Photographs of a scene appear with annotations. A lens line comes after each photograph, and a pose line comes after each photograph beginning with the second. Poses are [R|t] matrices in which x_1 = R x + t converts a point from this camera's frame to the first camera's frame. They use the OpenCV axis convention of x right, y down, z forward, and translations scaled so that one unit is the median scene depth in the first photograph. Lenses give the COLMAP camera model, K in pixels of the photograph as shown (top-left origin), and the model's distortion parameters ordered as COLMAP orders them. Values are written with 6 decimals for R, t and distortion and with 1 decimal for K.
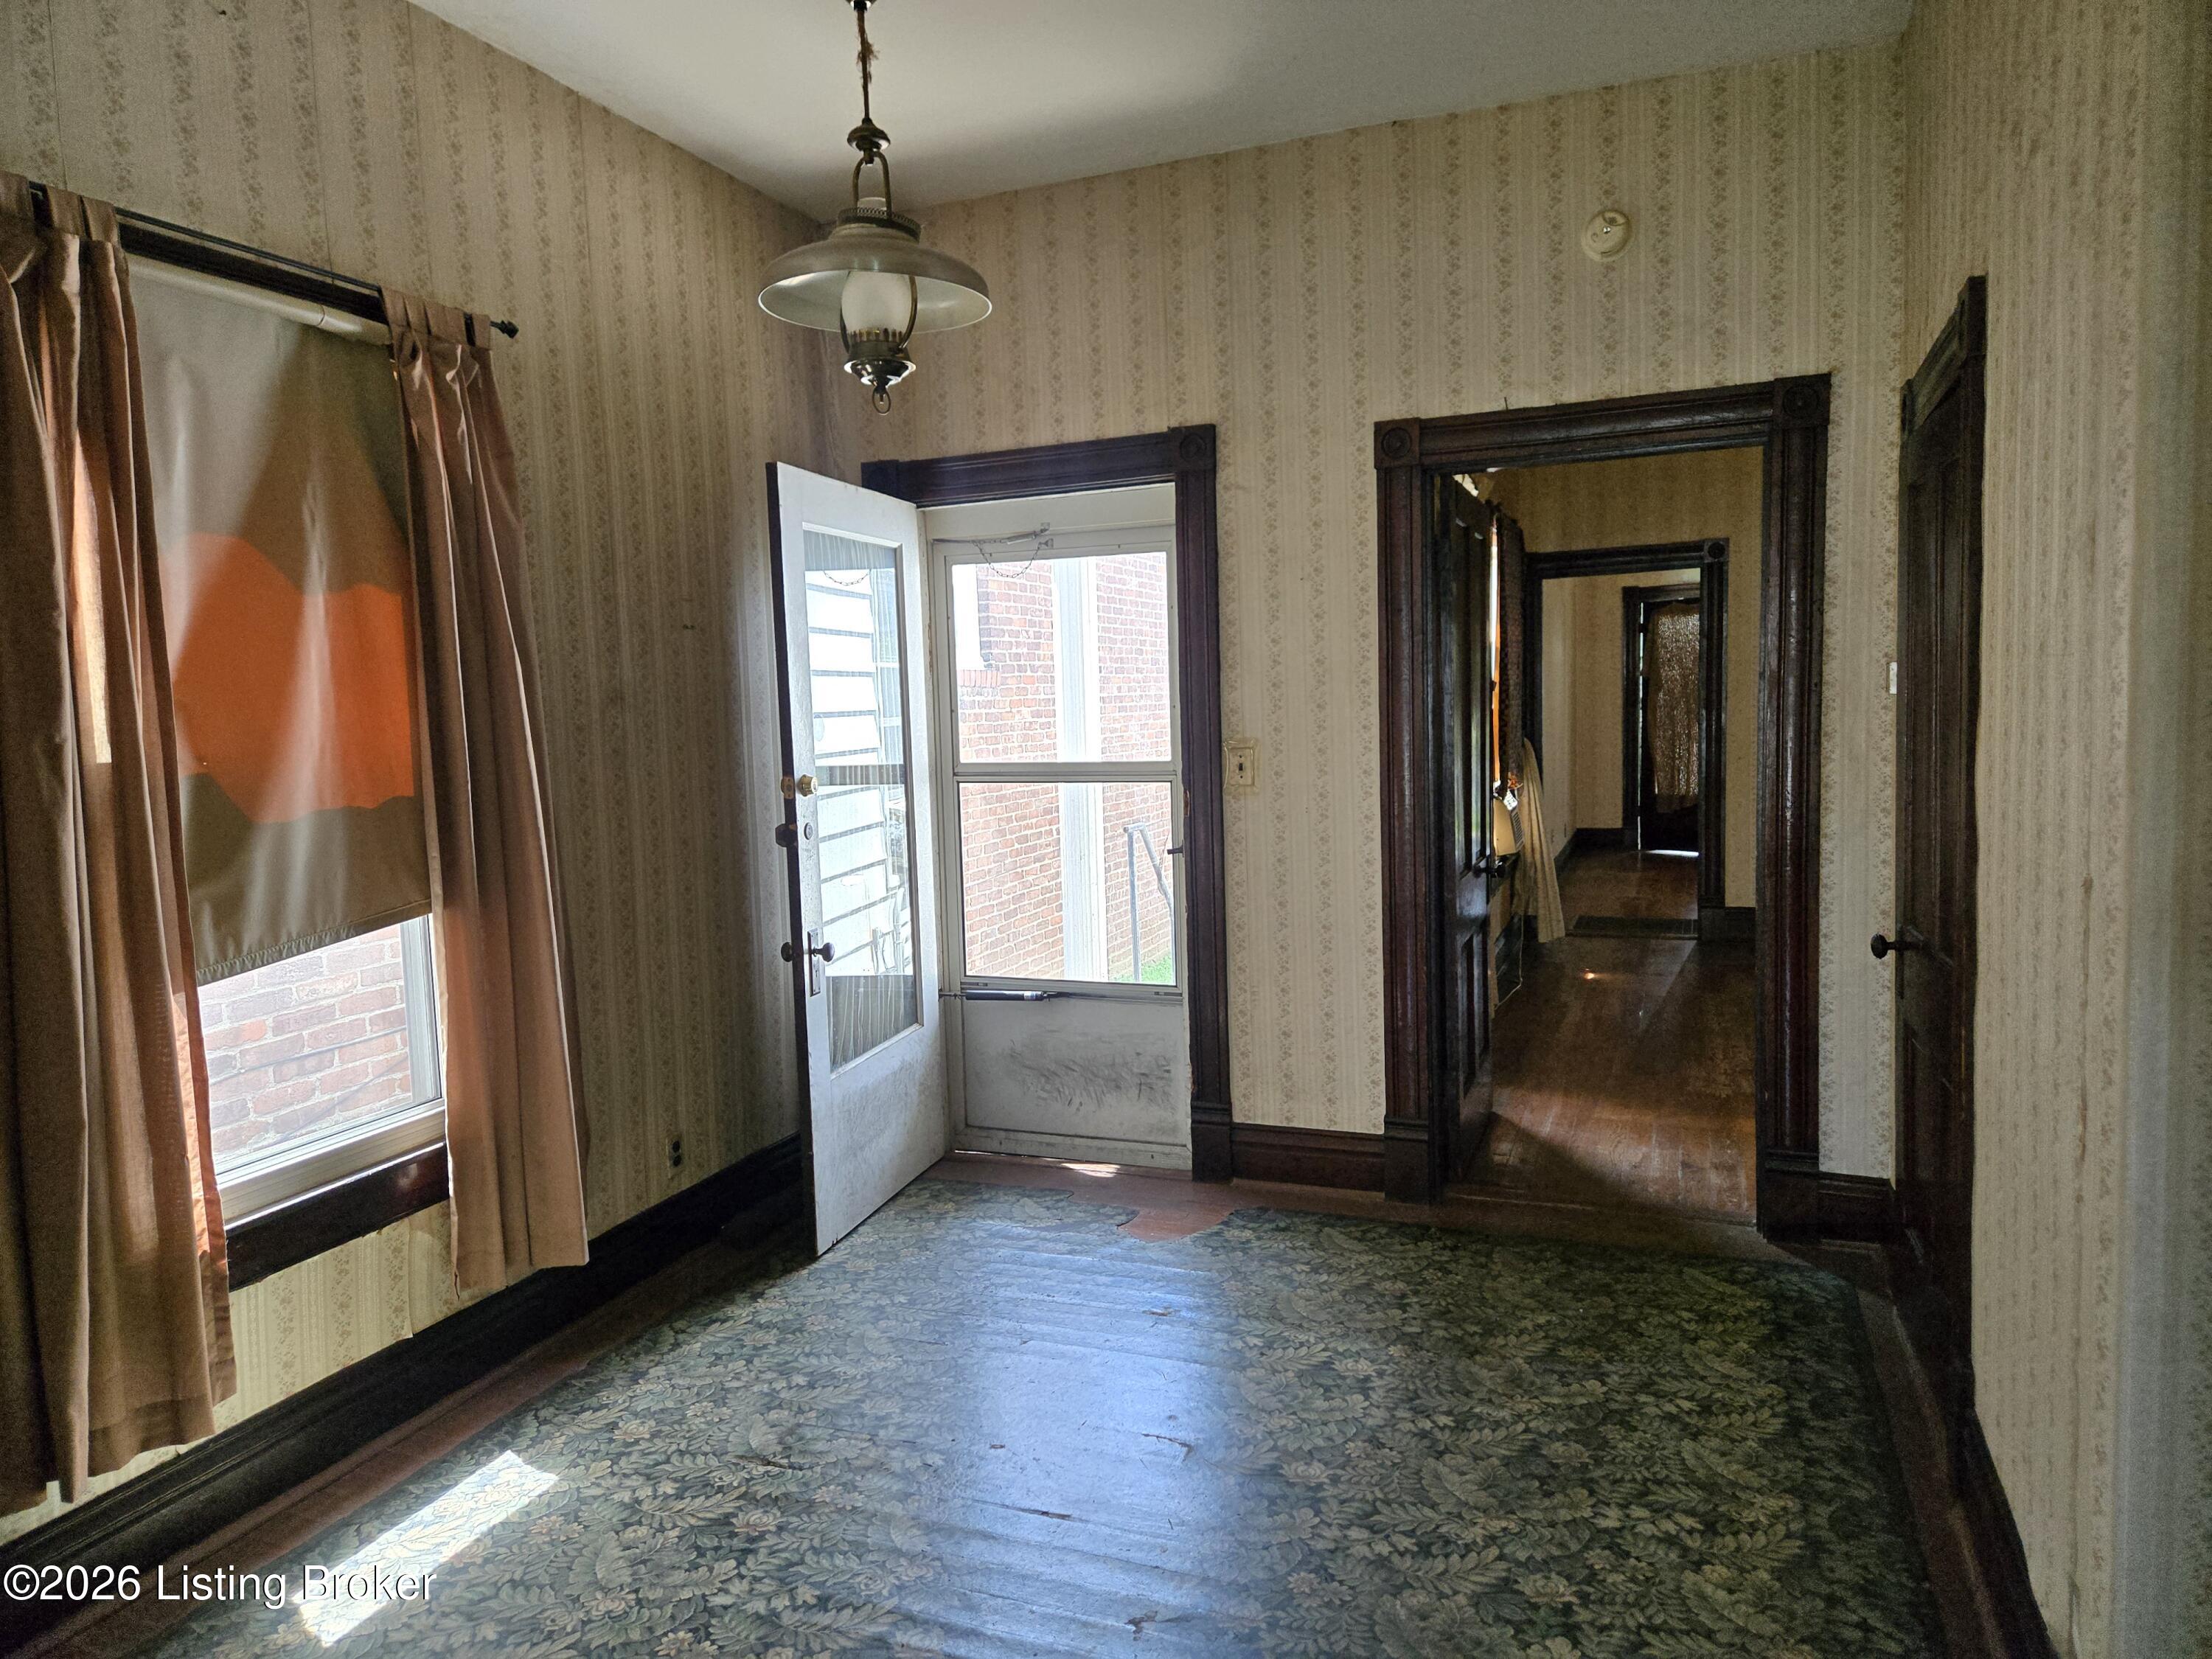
lens RADIAL K [[1488.4, 0, 1111.2], [0, 1488.4, 826.3], [0, 0, 1]] dist [0.076787, -0.063919]
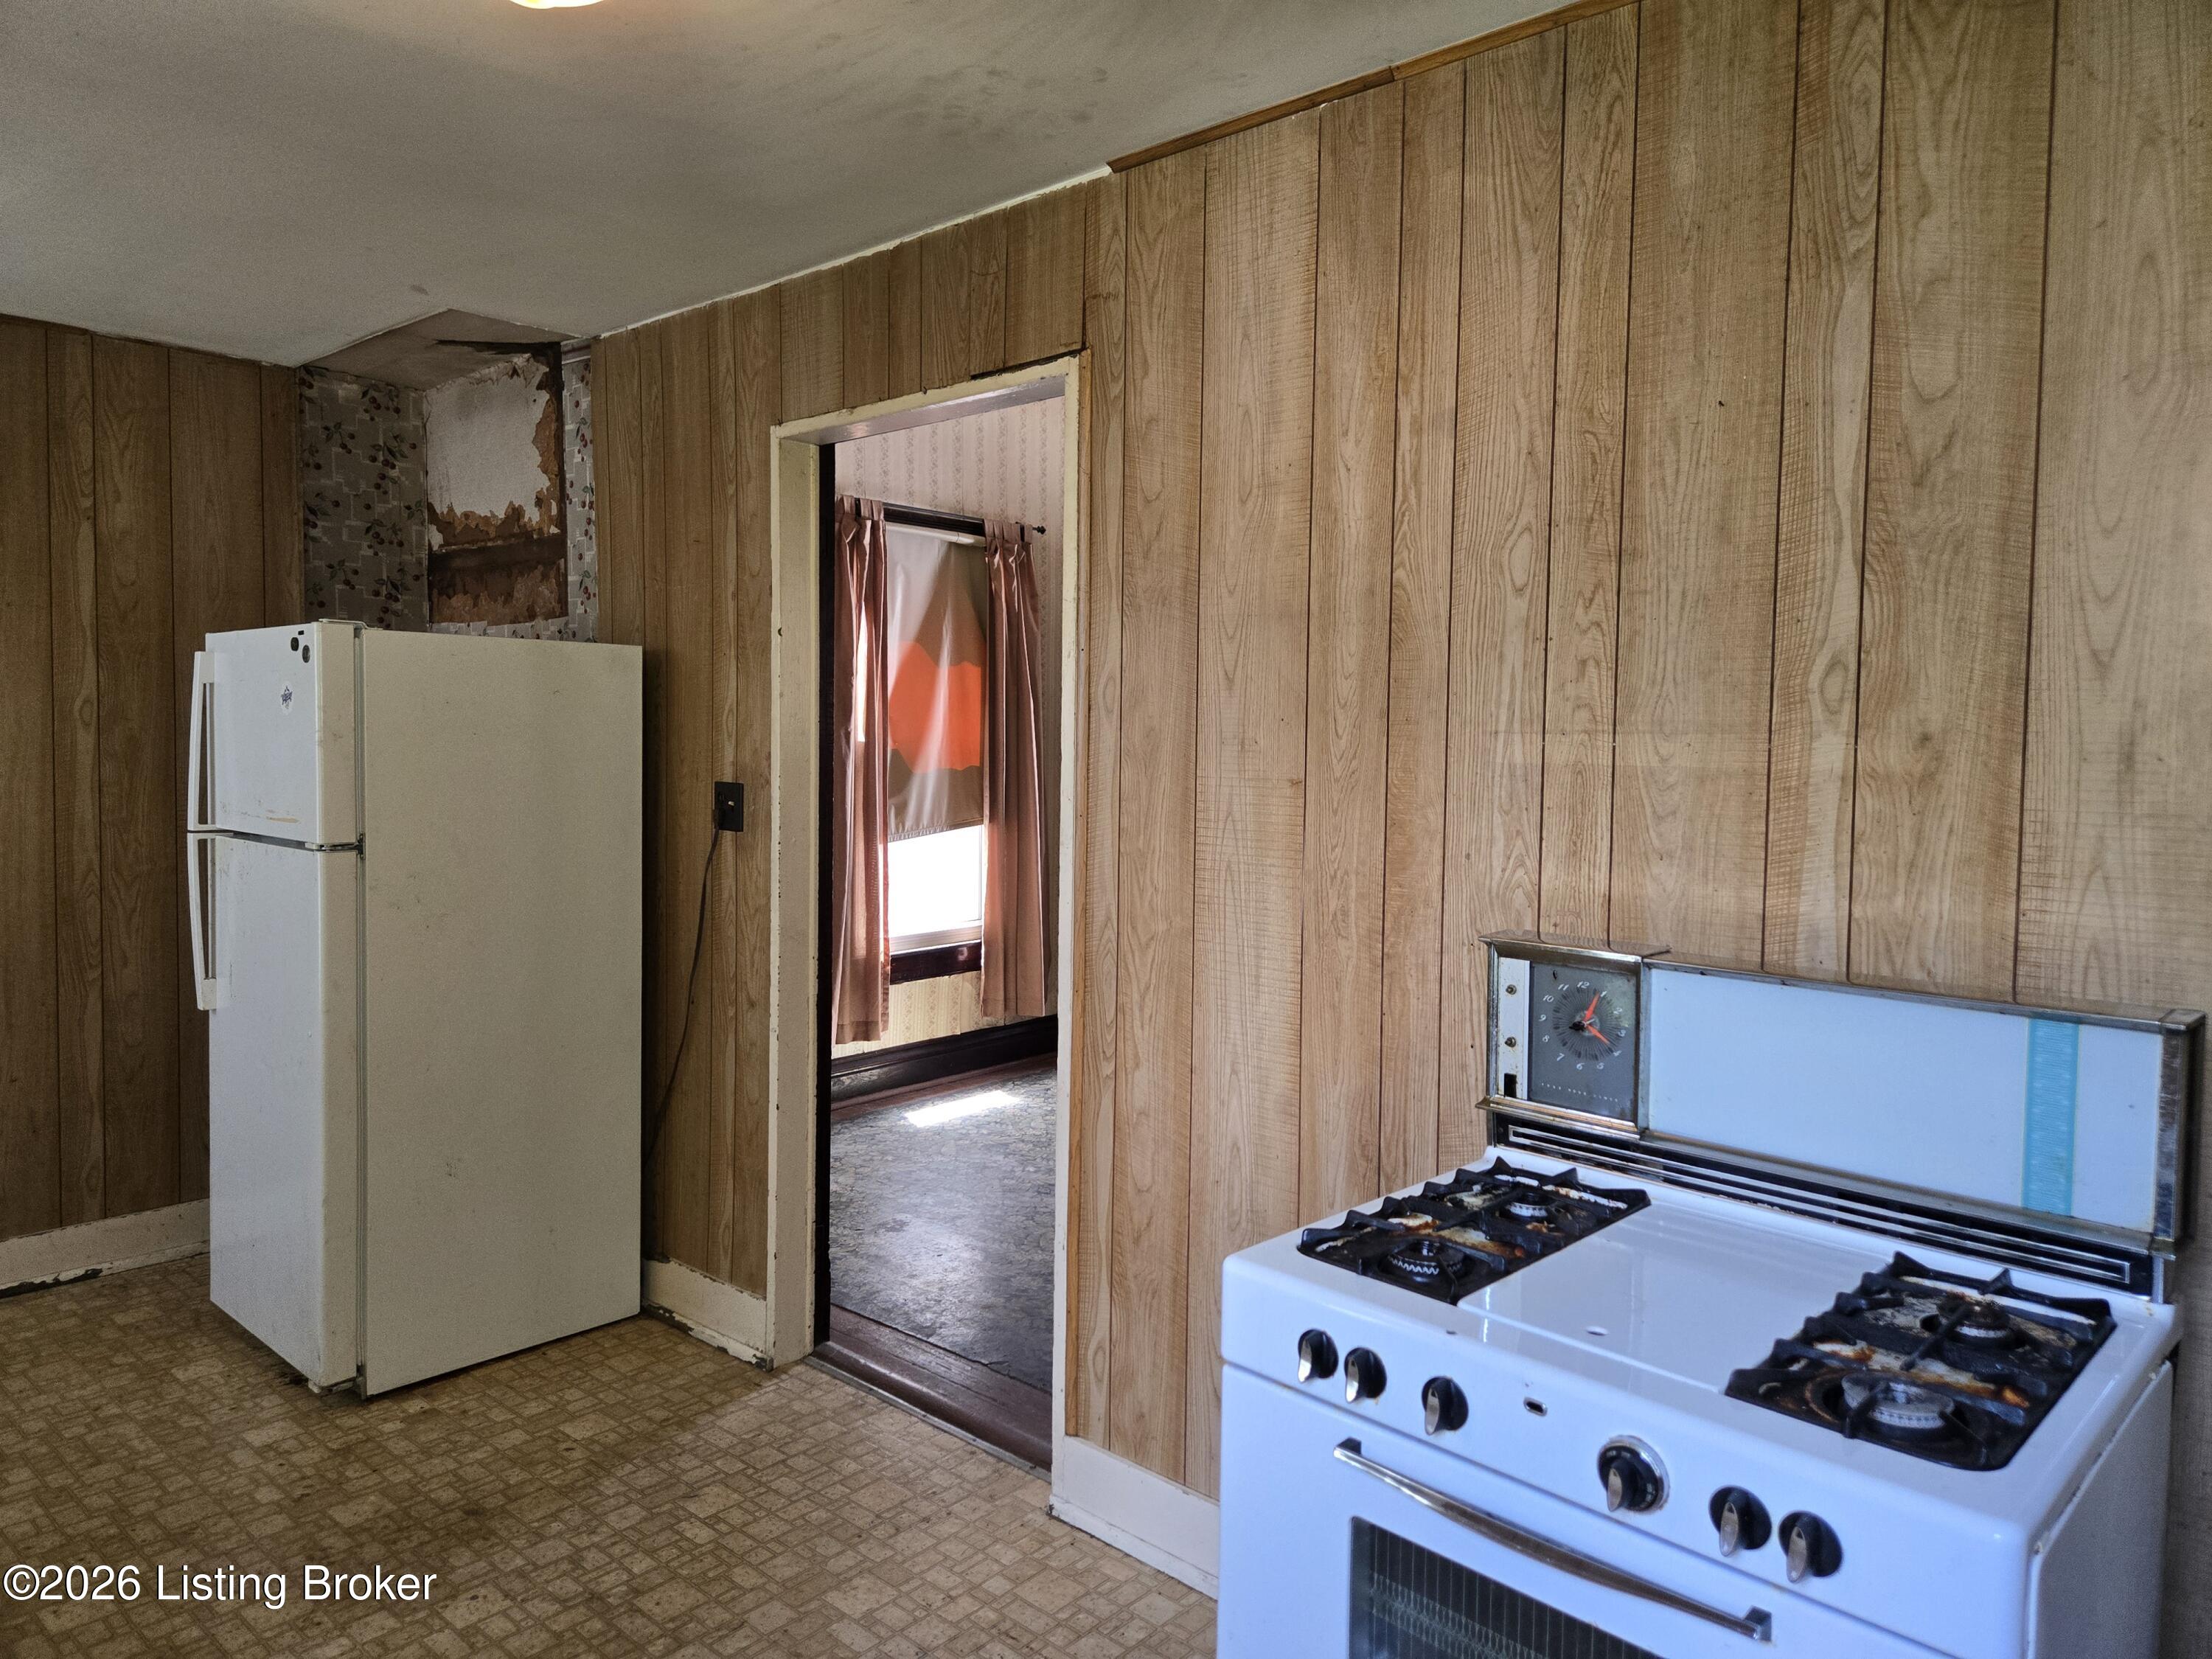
lens RADIAL K [[1488.4, 0, 1101.3], [0, 1488.4, 811.5], [0, 0, 1]] dist [0.076787, -0.063919]
pose [[0.938674, 0.060154, -0.339518, 0.405041], [-0.070399, 0.997358, -0.017926, 0.070293], [0.337543, 0.040729, 0.940429, -0.890218]]
